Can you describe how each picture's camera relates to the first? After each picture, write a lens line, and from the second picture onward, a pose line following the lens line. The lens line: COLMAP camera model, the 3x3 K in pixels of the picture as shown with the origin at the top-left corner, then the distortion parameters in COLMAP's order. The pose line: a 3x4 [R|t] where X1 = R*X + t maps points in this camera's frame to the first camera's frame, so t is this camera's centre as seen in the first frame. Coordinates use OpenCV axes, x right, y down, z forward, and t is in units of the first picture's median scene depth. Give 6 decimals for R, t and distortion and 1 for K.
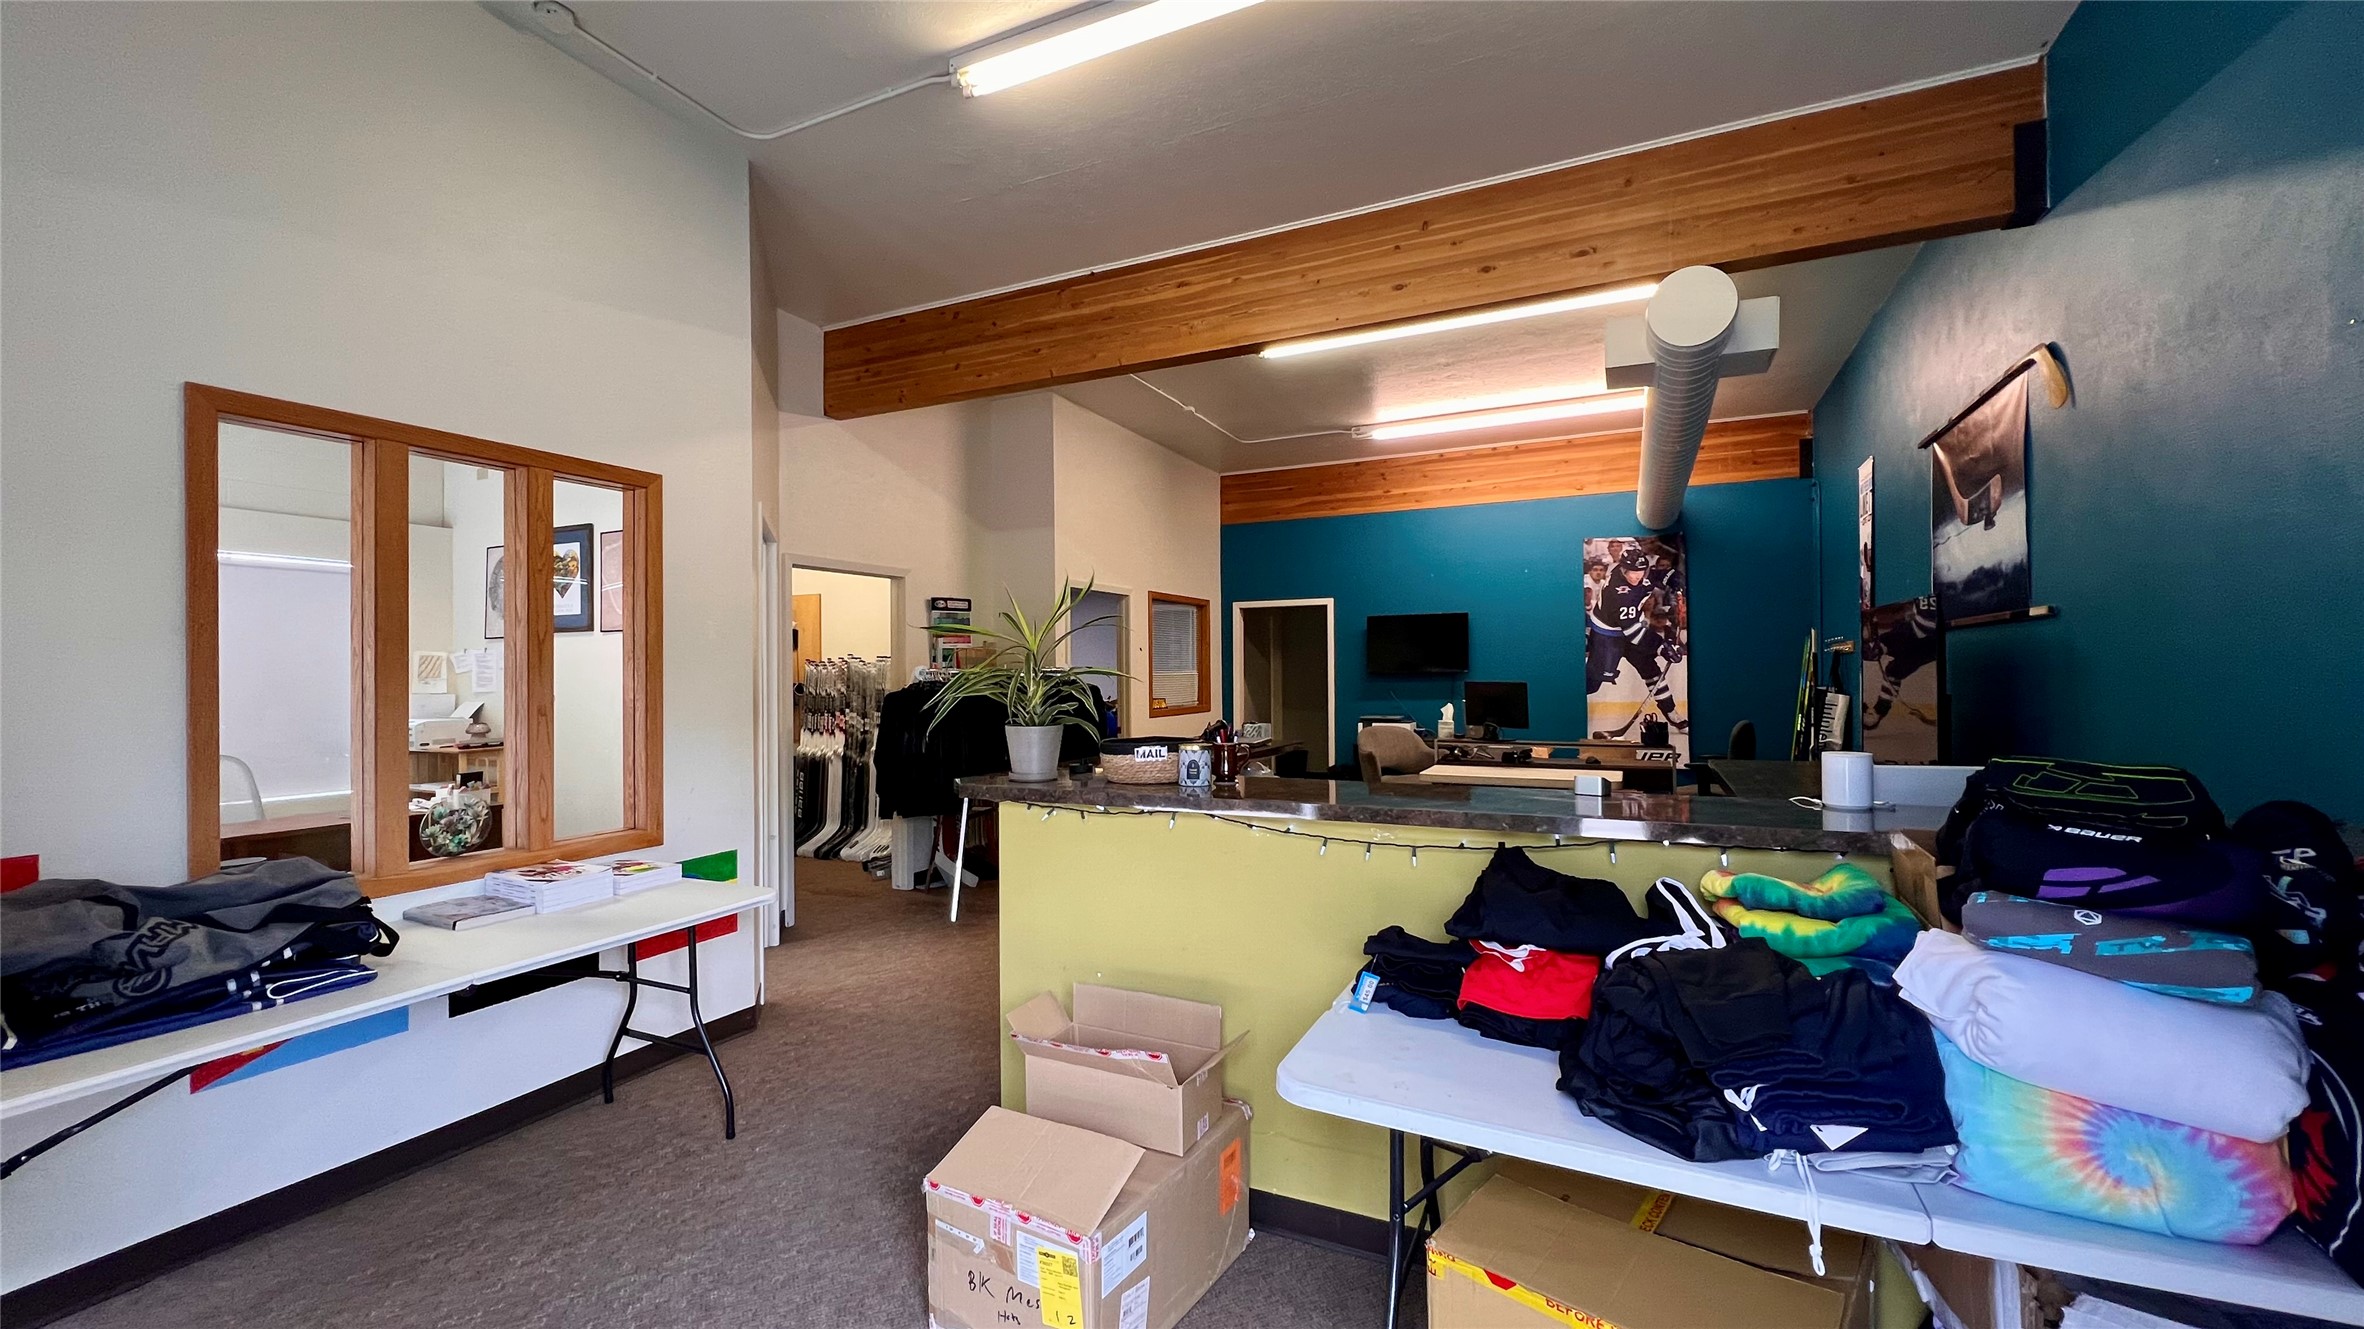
lens RADIAL K [[937.4, 0, 1182.0], [0, 937.4, 664.5], [0, 0, 1]] dist [0.000024, 0.000002]
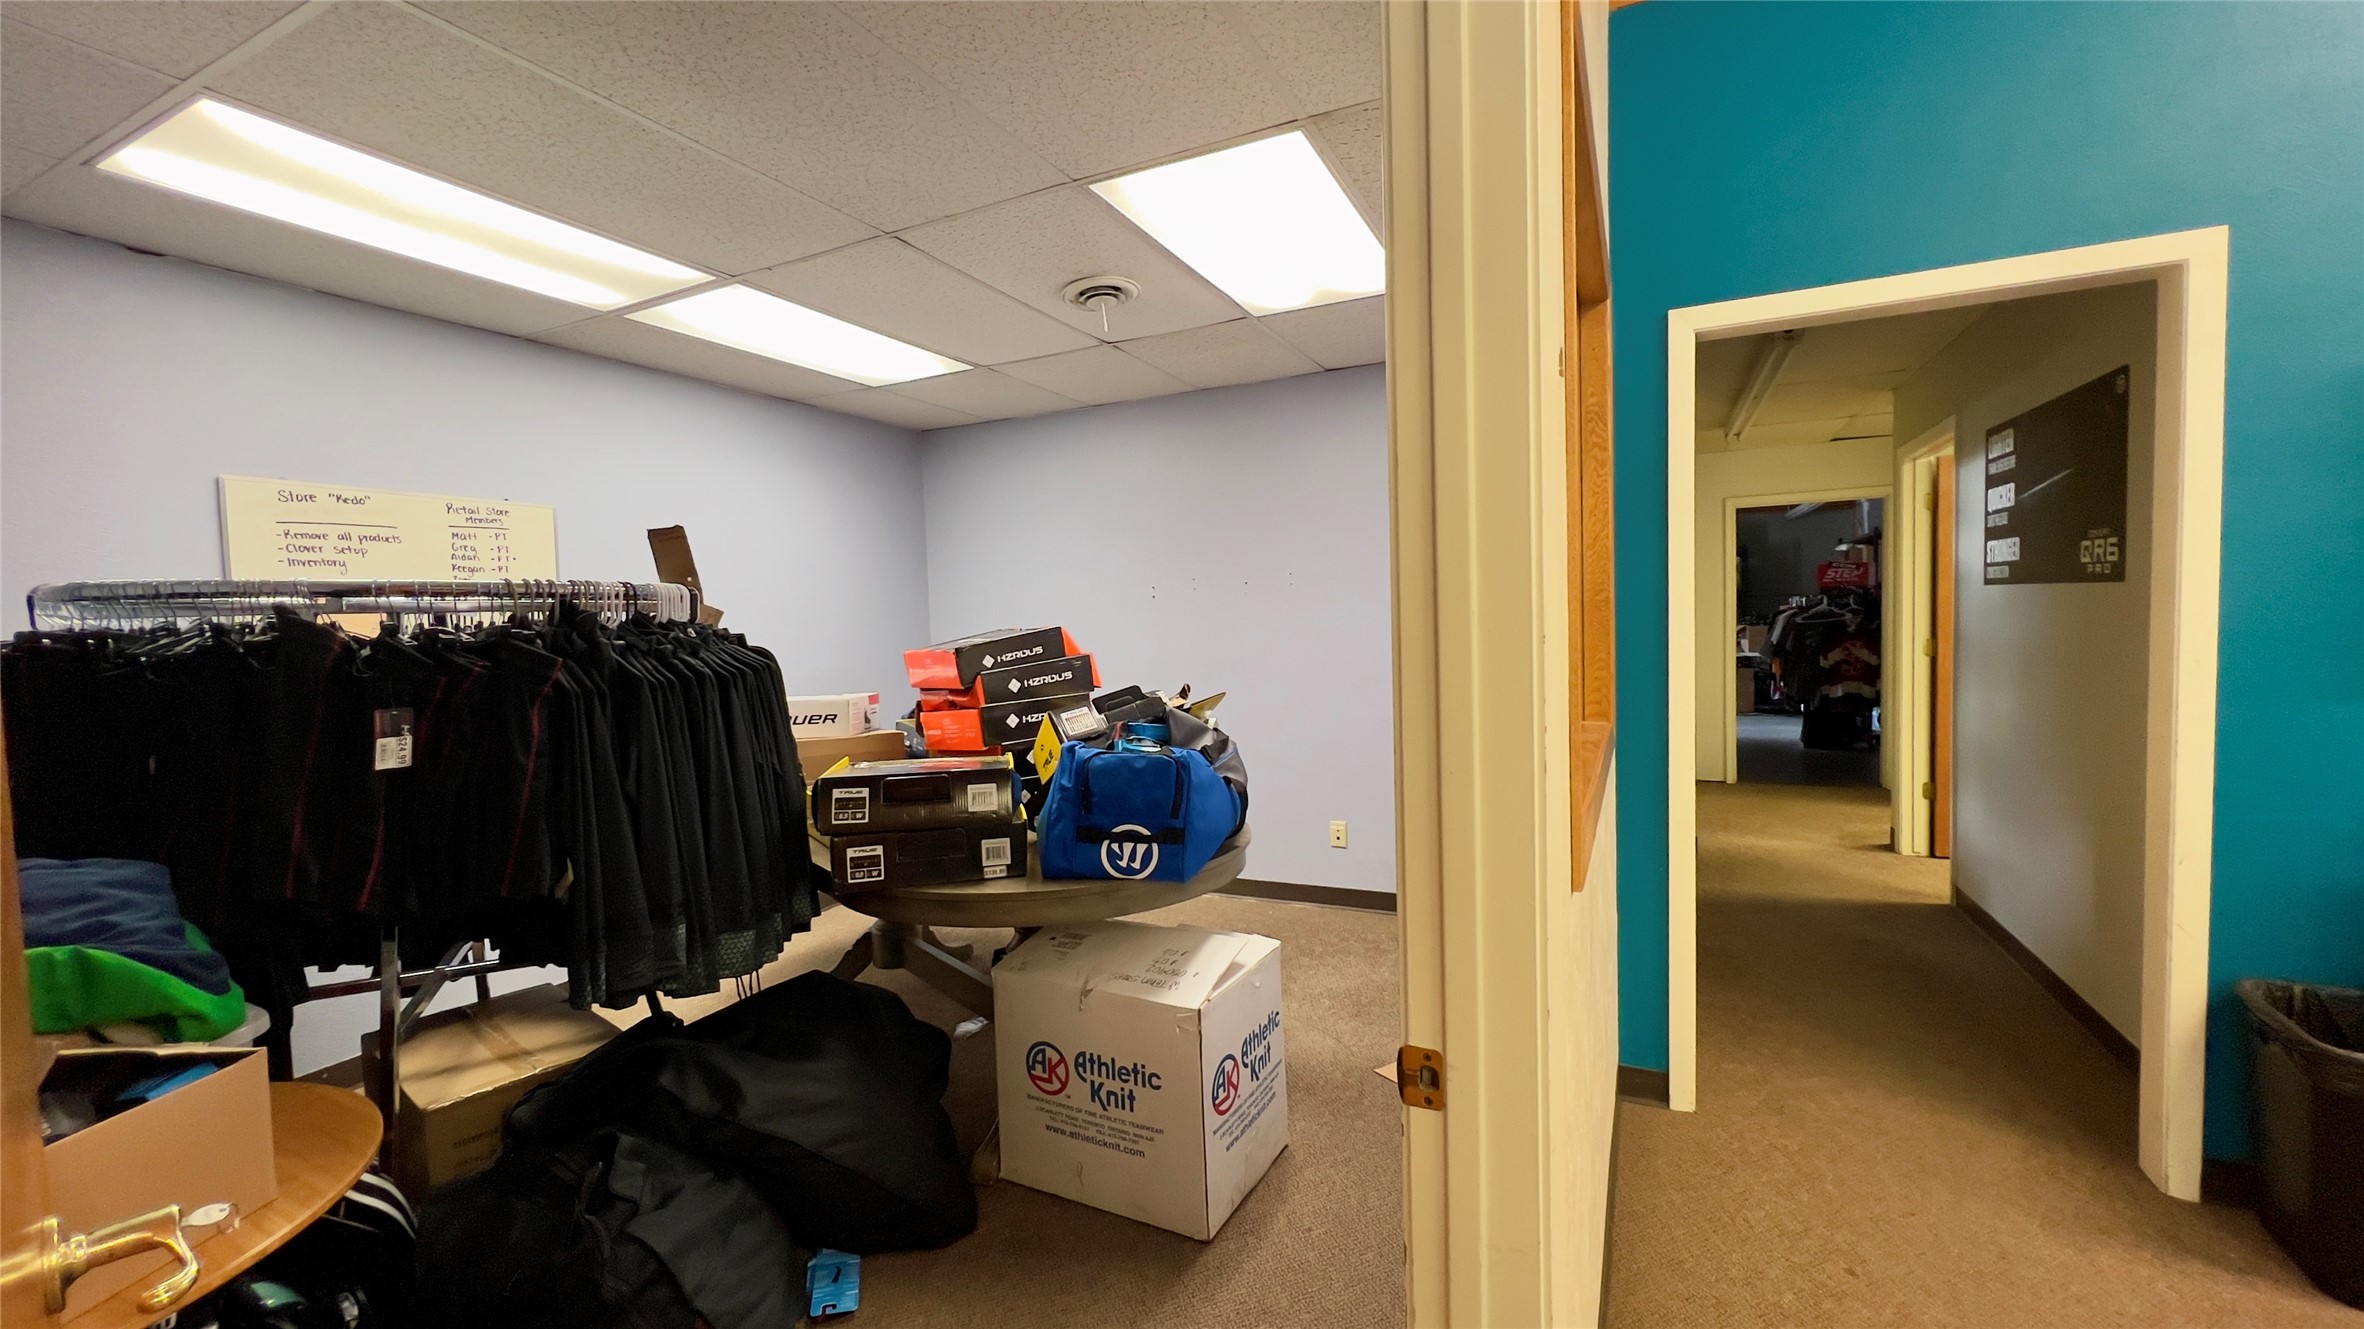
lens RADIAL K [[949.8, 0, 1180.3], [0, 949.8, 666.6], [0, 0, 1]] dist [-0.001341, 0.000341]
pose [[0.999629, -0.023688, -0.013442, -0.091462], [0.024412, 0.998103, 0.056512, 0.014694], [0.012078, -0.056819, 0.998311, 0.877264]]
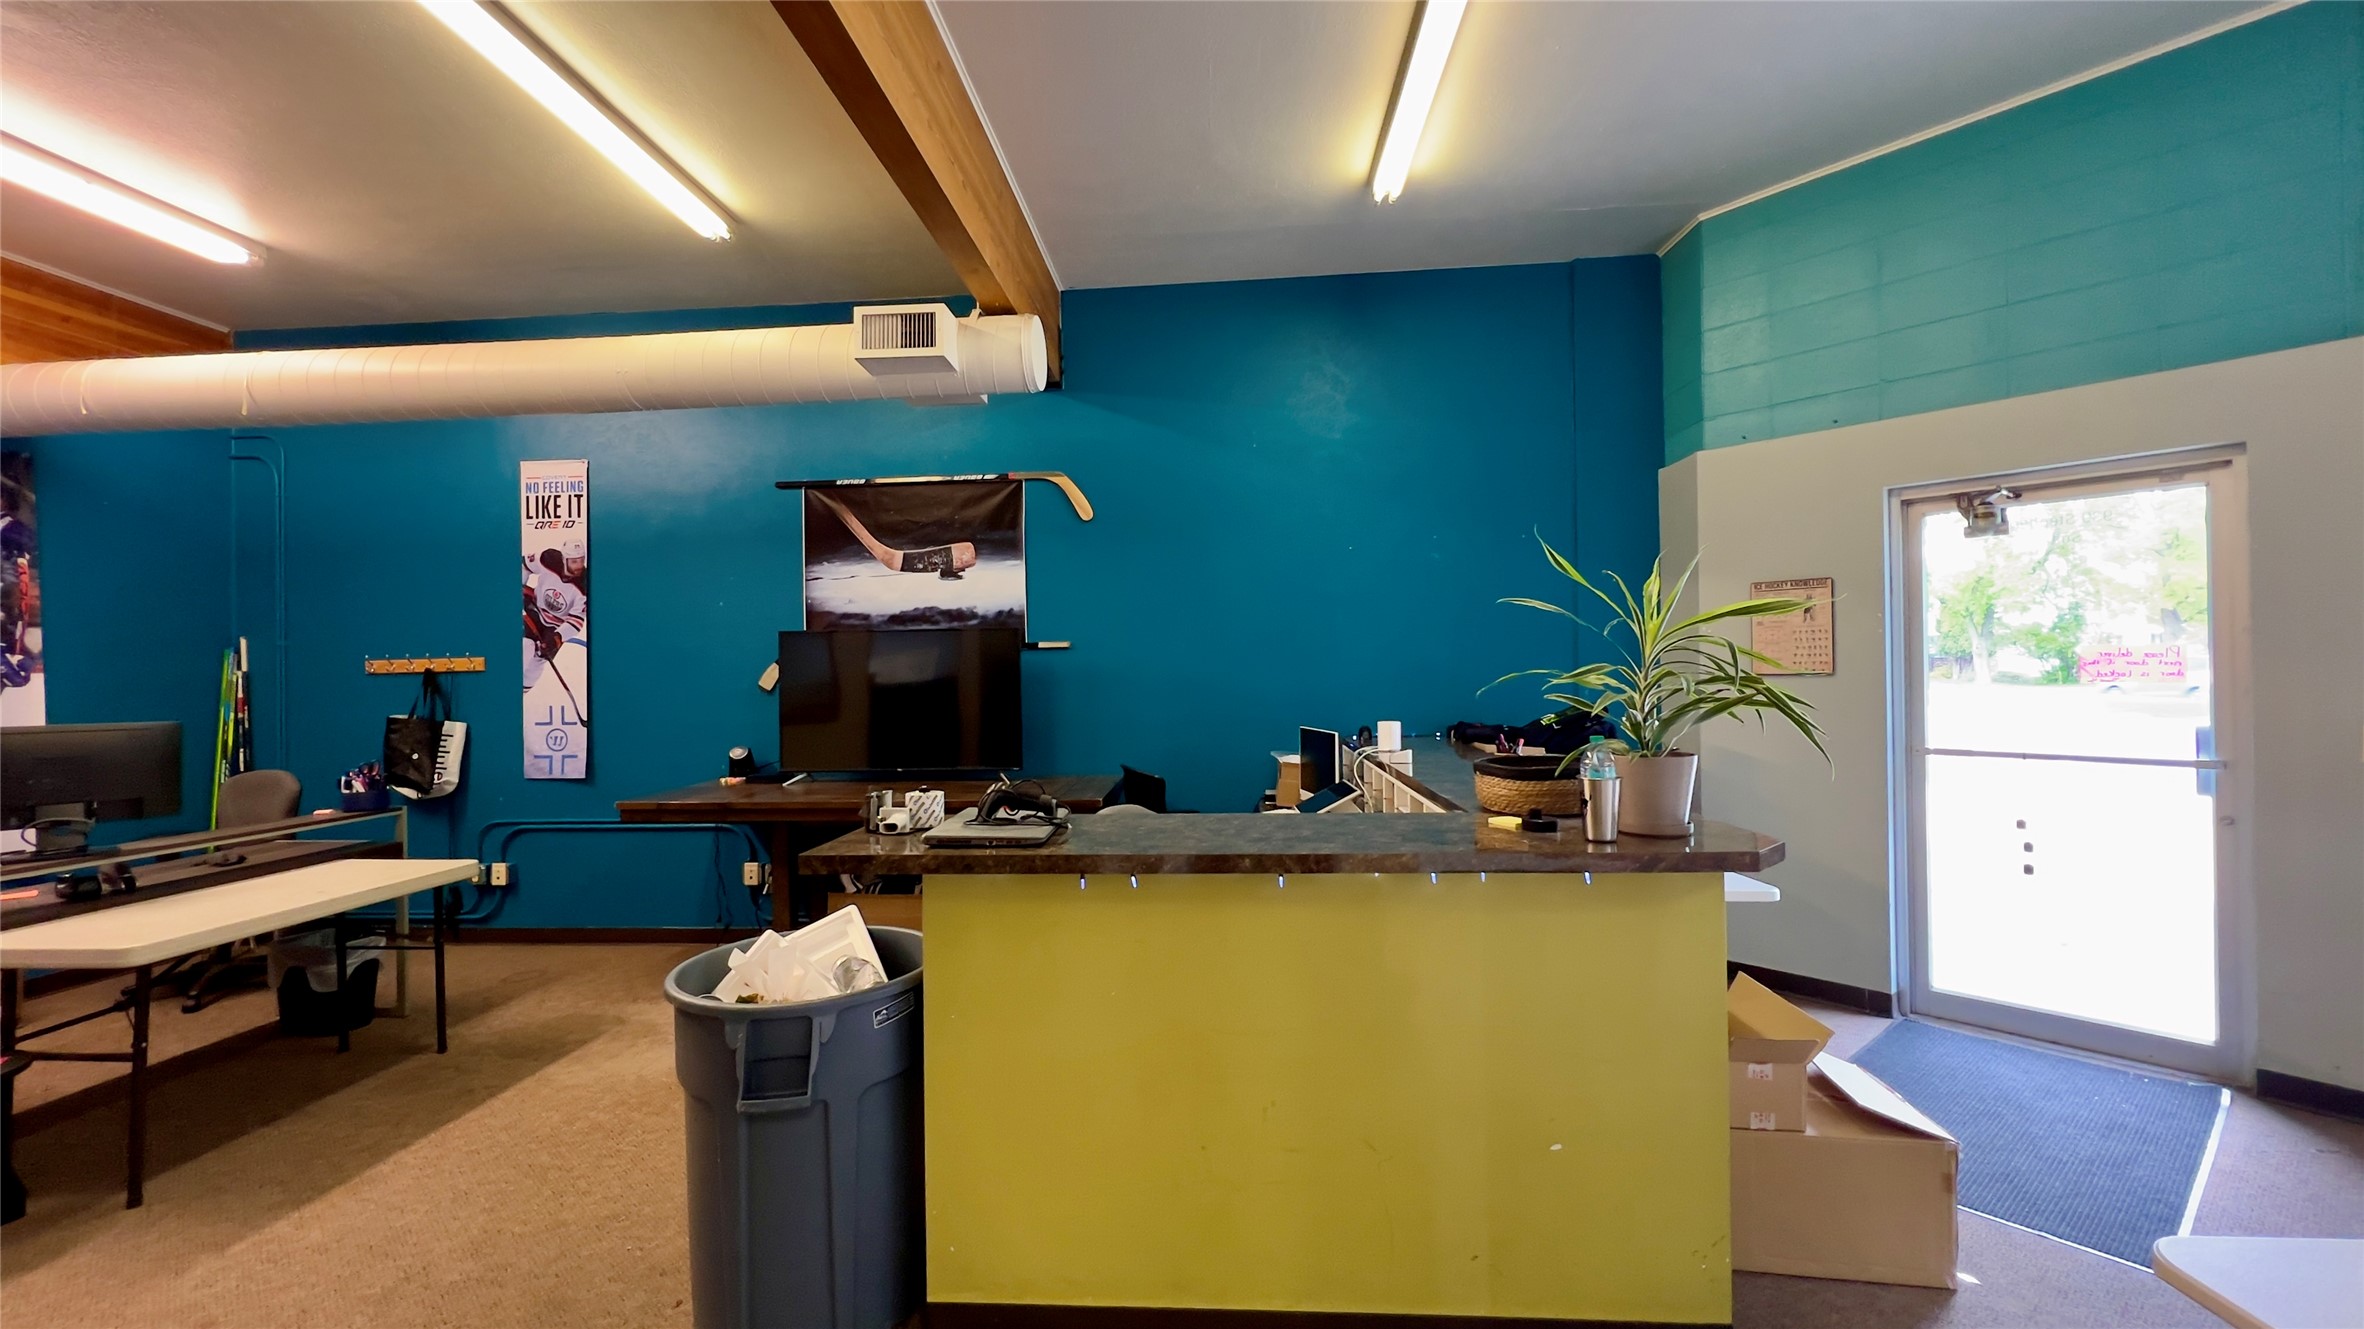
lens RADIAL K [[949.8, 0, 1180.3], [0, 949.8, 666.6], [0, 0, 1]] dist [-0.001341, 0.000341]
pose [[-0.375373, 0.019542, 0.926668, -0.241930], [0.009049, 0.999807, -0.017418, 0.002277], [-0.926830, 0.001847, -0.375478, 0.562372]]
